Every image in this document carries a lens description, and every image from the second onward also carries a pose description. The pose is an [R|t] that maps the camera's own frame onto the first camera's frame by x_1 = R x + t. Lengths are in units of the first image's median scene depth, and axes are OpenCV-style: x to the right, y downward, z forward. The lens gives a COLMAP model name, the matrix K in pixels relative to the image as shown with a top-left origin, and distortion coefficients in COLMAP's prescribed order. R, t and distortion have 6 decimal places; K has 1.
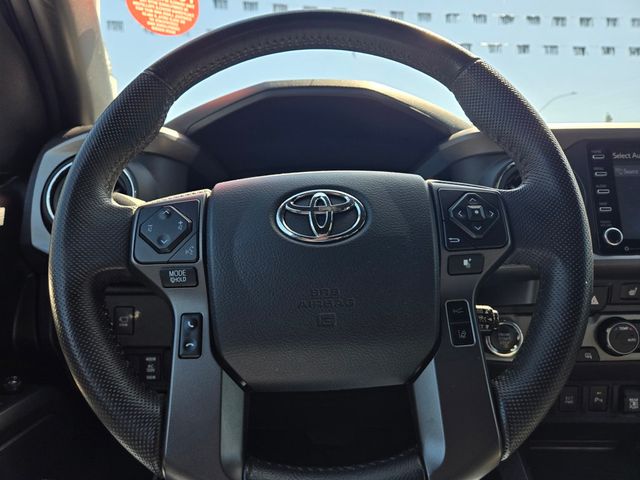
lens RADIAL K [[436.7, 0, 319.9], [0, 436.7, 246.8], [0, 0, 1]] dist [0.042865, -0.052493]
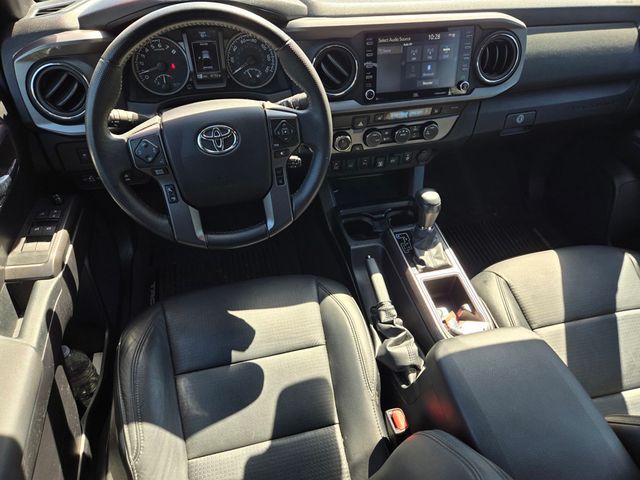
lens RADIAL K [[436.7, 0, 319.9], [0, 436.7, 246.8], [0, 0, 1]] dist [0.042865, -0.052493]
pose [[0.972412, -0.146773, 0.181309, 0.021479], [-0.005480, 0.762660, 0.646777, -1.043287], [-0.233206, -0.629927, 0.740815, -1.074935]]
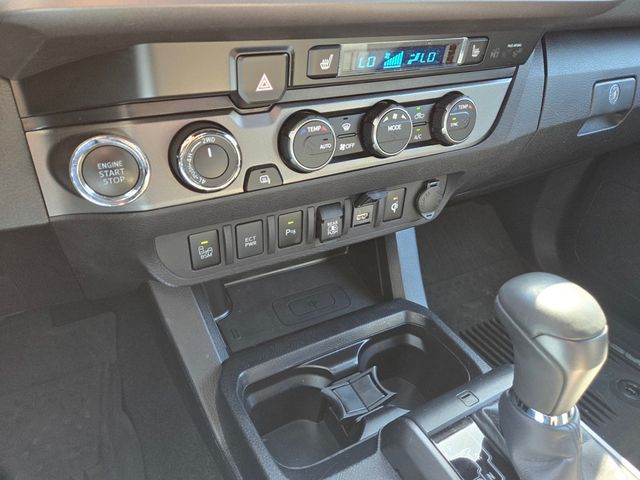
lens RADIAL K [[434.2, 0, 320.0], [0, 434.2, 240.0], [0, 0, 1]] dist [0.051040, -0.051367]
pose [[0.875105, -0.221719, 0.430153, 0.592362], [0.004490, 0.892551, 0.450925, 0.074600], [-0.483912, -0.392675, 0.782071, 0.681093]]
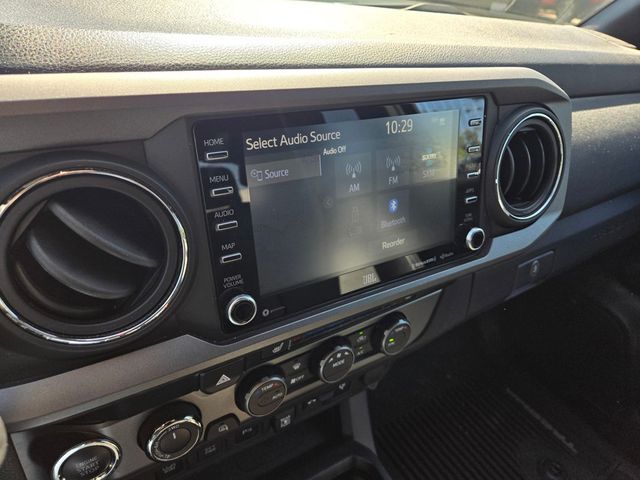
lens RADIAL K [[440.7, 0, 325.6], [0, 440.7, 239.5], [0, 0, 1]] dist [0.045091, -0.053970]
pose [[0.839102, -0.222061, 0.496585, 0.688015], [-0.050939, 0.876797, 0.478155, -0.537518], [-0.541584, -0.426517, 0.724411, 0.787633]]
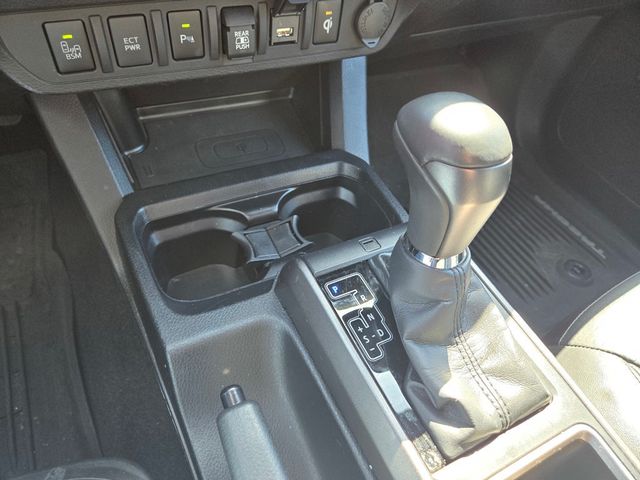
lens RADIAL K [[436.7, 0, 319.9], [0, 436.7, 246.8], [0, 0, 1]] dist [0.042865, -0.052493]
pose [[0.887983, -0.270852, 0.371651, 0.796250], [-0.065203, 0.725839, 0.684768, 0.225453], [-0.455230, -0.632295, 0.626872, 0.624930]]
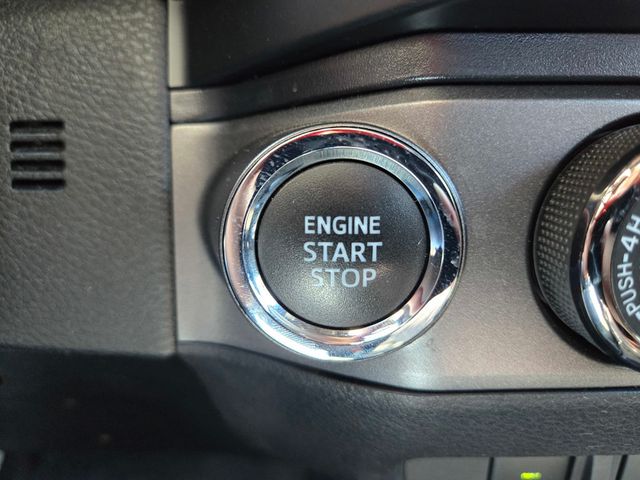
lens RADIAL K [[436.7, 0, 319.9], [0, 436.7, 246.8], [0, 0, 1]] dist [0.042865, -0.052493]
pose [[0.999853, 0.002204, -0.017011, 0.622040], [0.001860, 0.971925, 0.235282, 0.257654], [0.017052, -0.235279, 0.971778, 1.282007]]
